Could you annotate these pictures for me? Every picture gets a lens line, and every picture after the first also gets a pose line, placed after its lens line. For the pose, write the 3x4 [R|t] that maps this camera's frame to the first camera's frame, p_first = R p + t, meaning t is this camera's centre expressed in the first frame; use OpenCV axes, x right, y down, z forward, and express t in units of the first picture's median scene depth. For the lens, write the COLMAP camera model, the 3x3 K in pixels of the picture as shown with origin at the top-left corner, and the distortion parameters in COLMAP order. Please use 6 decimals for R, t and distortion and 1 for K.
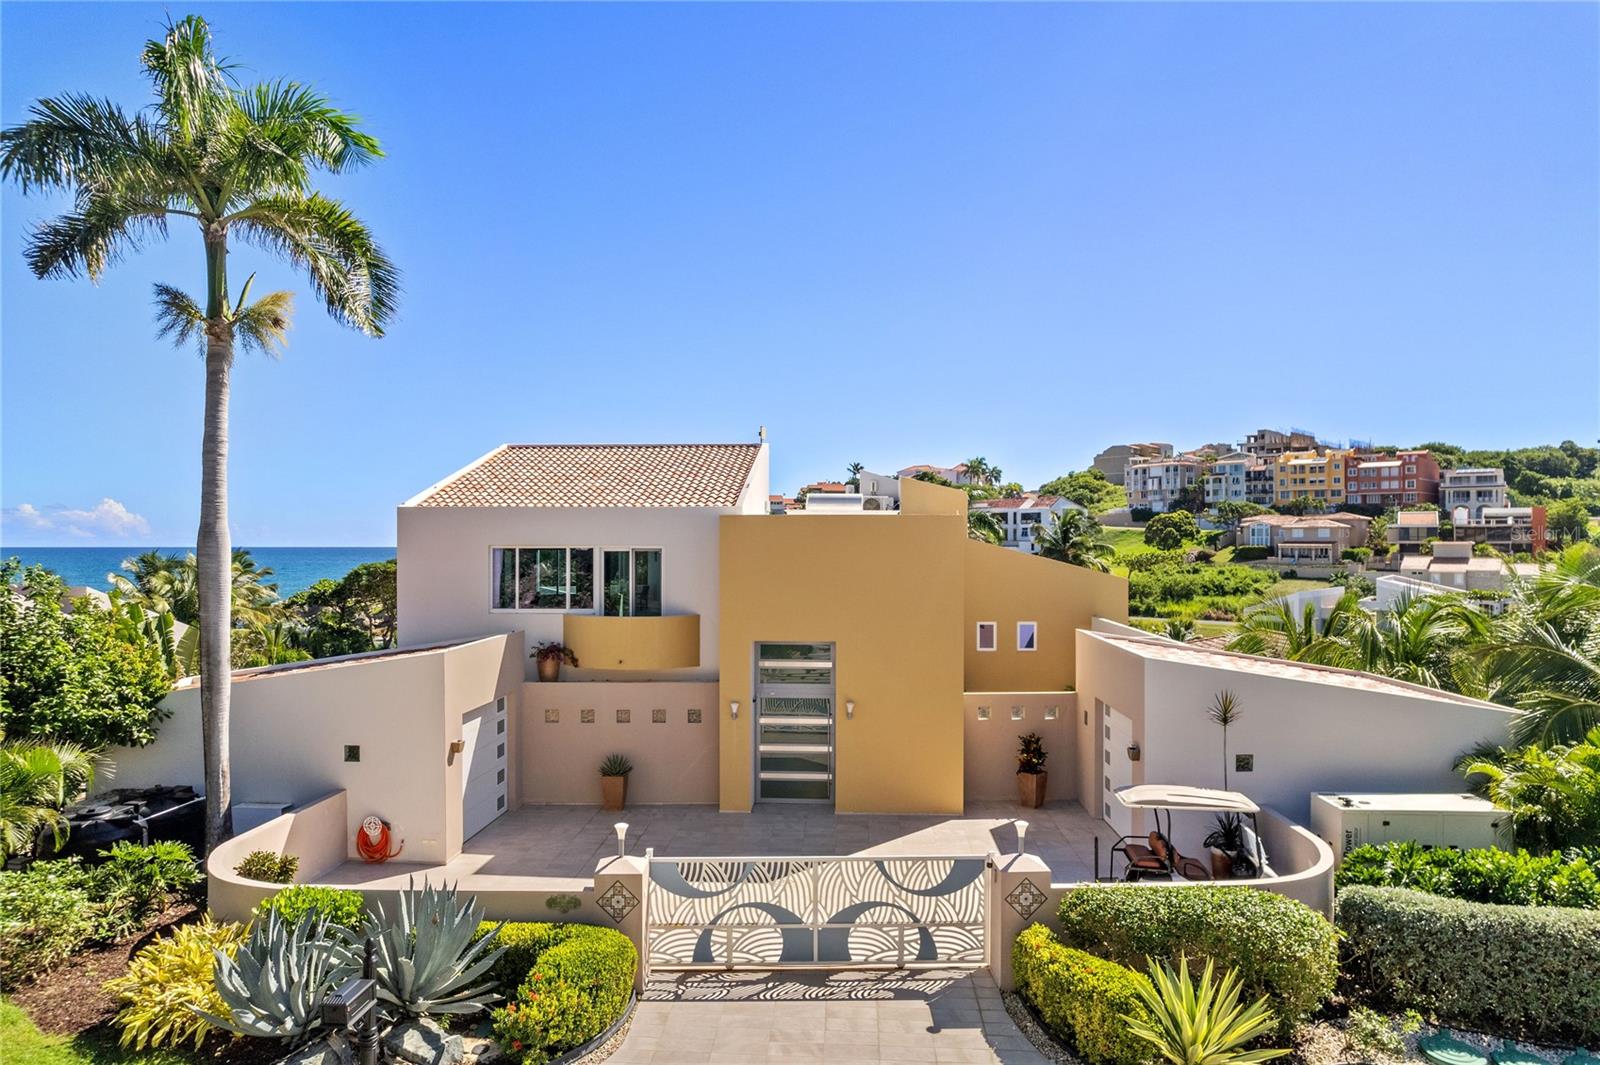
lens RADIAL K [[1035.7, 0, 801.8], [0, 1035.7, 533.3], [0, 0, 1]] dist [-0.052565, 0.016317]
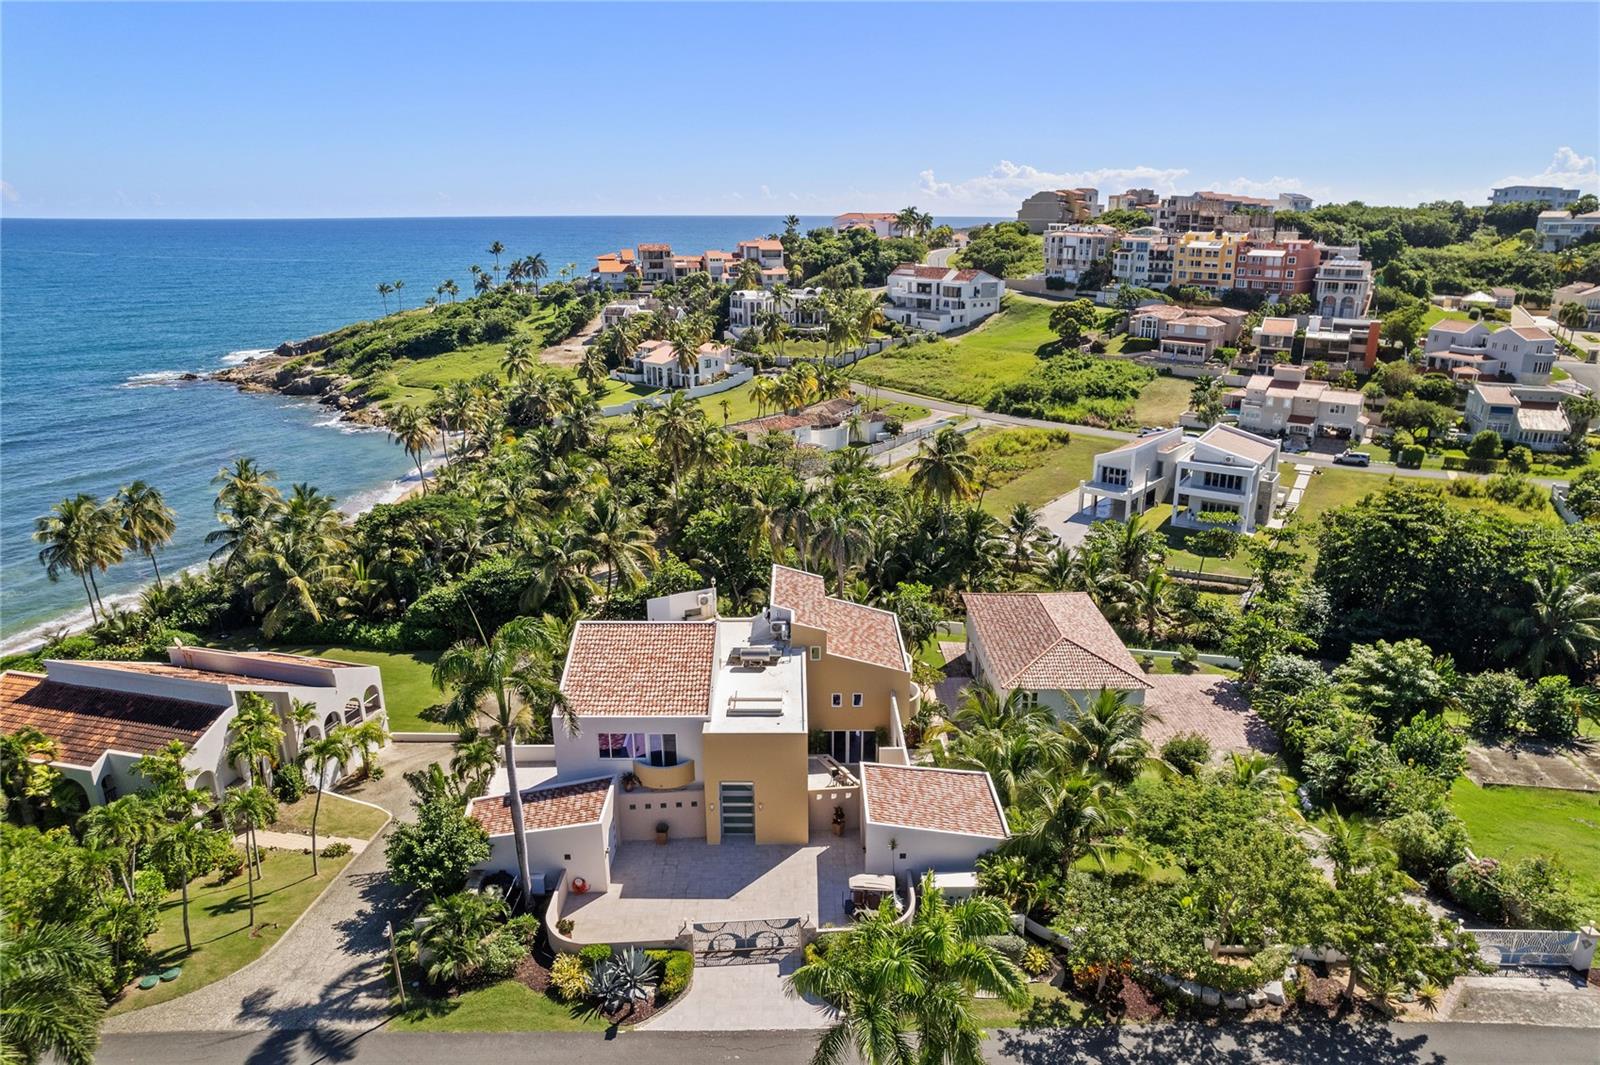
lens RADIAL K [[1035.7, 0, 806.0], [0, 1035.7, 544.1], [0, 0, 1]] dist [-0.052565, 0.016317]
pose [[0.998184, -0.024608, 0.054990, 0.003968], [0.006051, 0.949113, 0.314879, -0.129890], [-0.059940, -0.313974, 0.947538, -0.120527]]
